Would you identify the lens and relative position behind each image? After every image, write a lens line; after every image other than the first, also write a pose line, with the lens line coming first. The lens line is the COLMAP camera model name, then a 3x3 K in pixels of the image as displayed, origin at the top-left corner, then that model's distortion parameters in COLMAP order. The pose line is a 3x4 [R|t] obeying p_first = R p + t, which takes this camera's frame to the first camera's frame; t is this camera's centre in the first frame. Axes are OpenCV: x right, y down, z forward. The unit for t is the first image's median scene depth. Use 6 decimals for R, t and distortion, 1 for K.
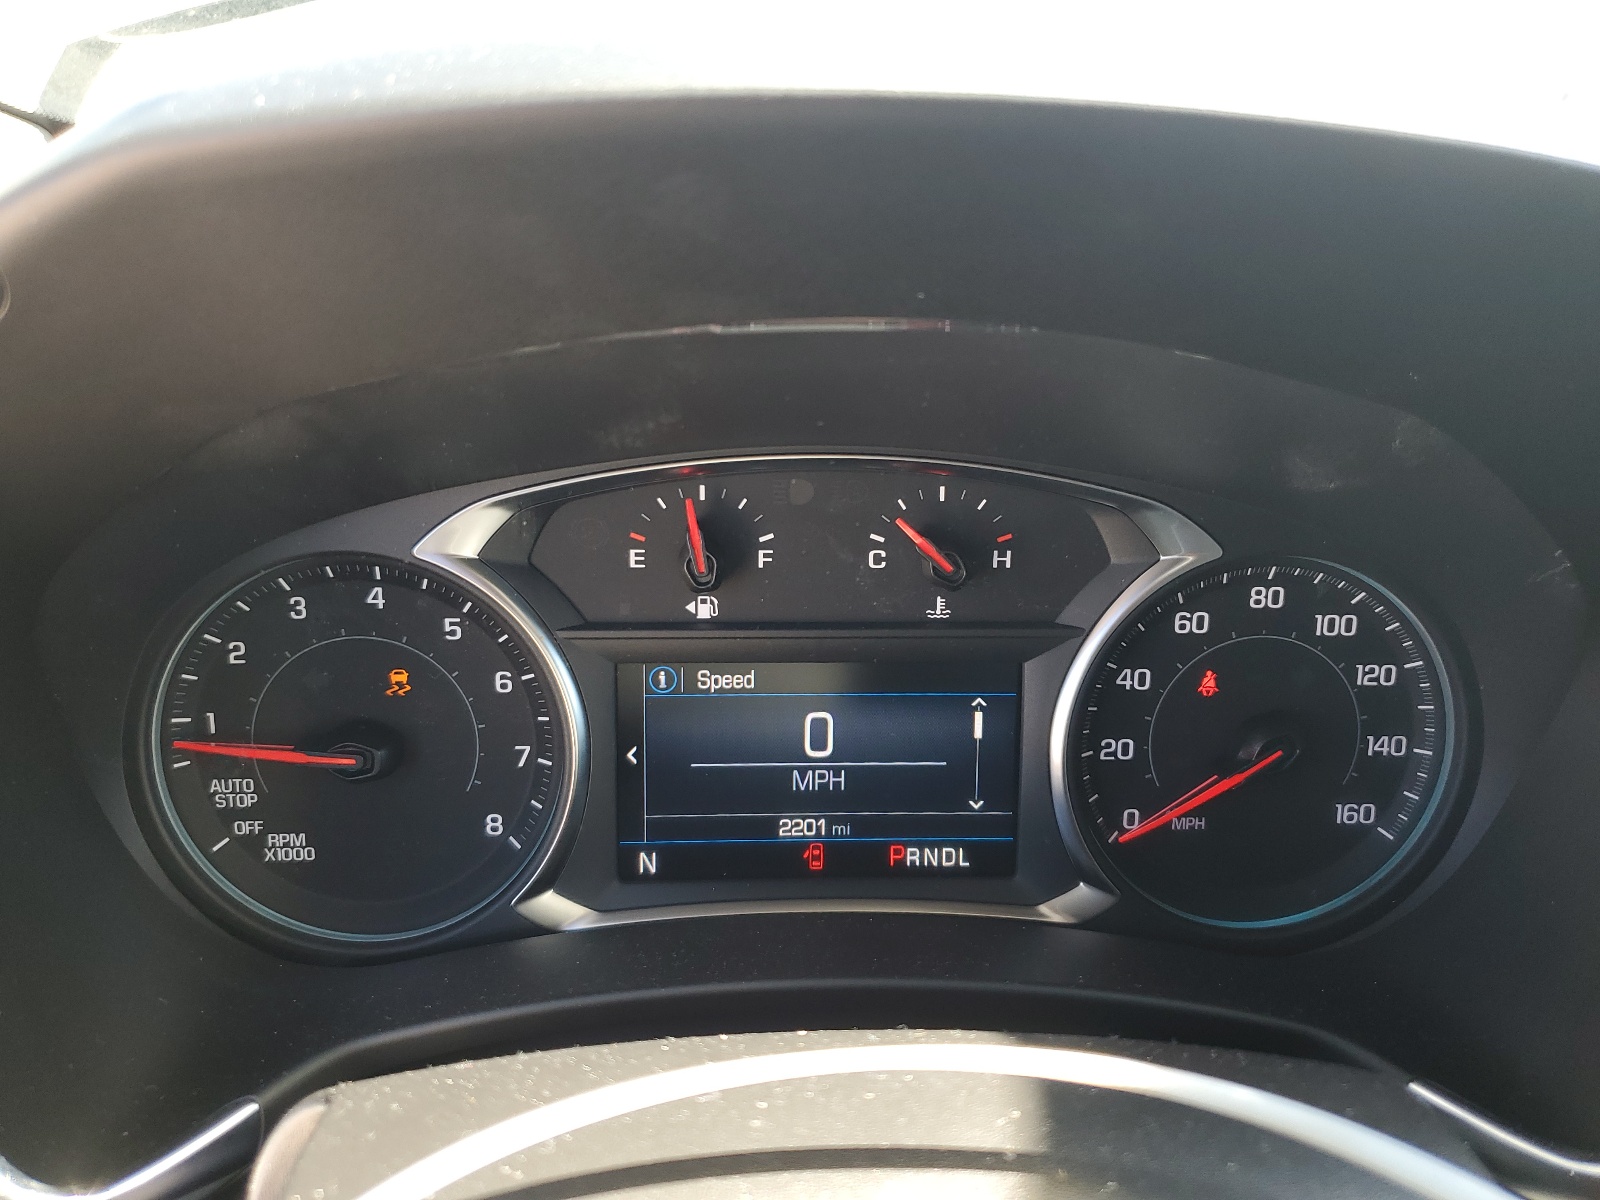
lens RADIAL K [[1209.7, 0, 799.8], [0, 1209.7, 600.0], [0, 0, 1]] dist [0.007388, 0.001405]
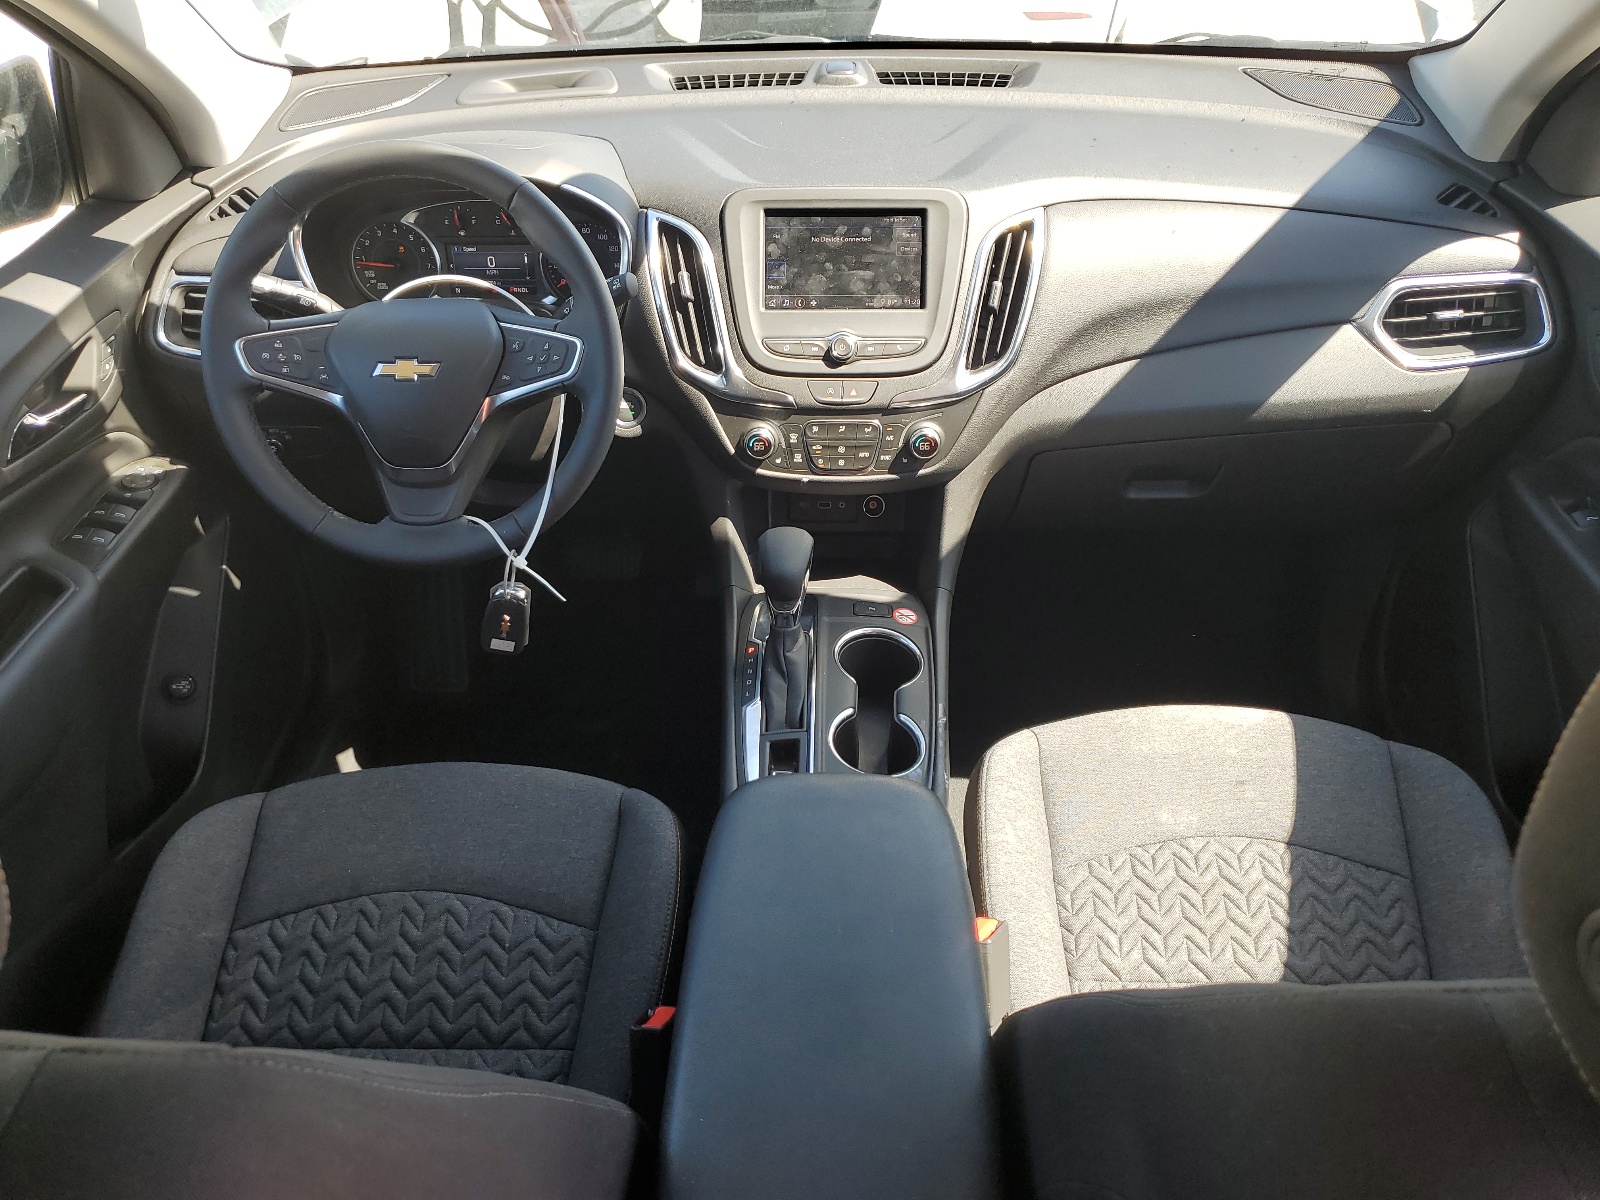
lens RADIAL K [[1209.7, 0, 800.6], [0, 1209.7, 600.5], [0, 0, 1]] dist [0.007388, 0.001405]
pose [[0.998500, 0.014562, -0.052770, 1.508274], [0.001824, 0.954583, 0.297939, -0.031427], [0.054712, -0.297588, 0.953125, -3.864506]]
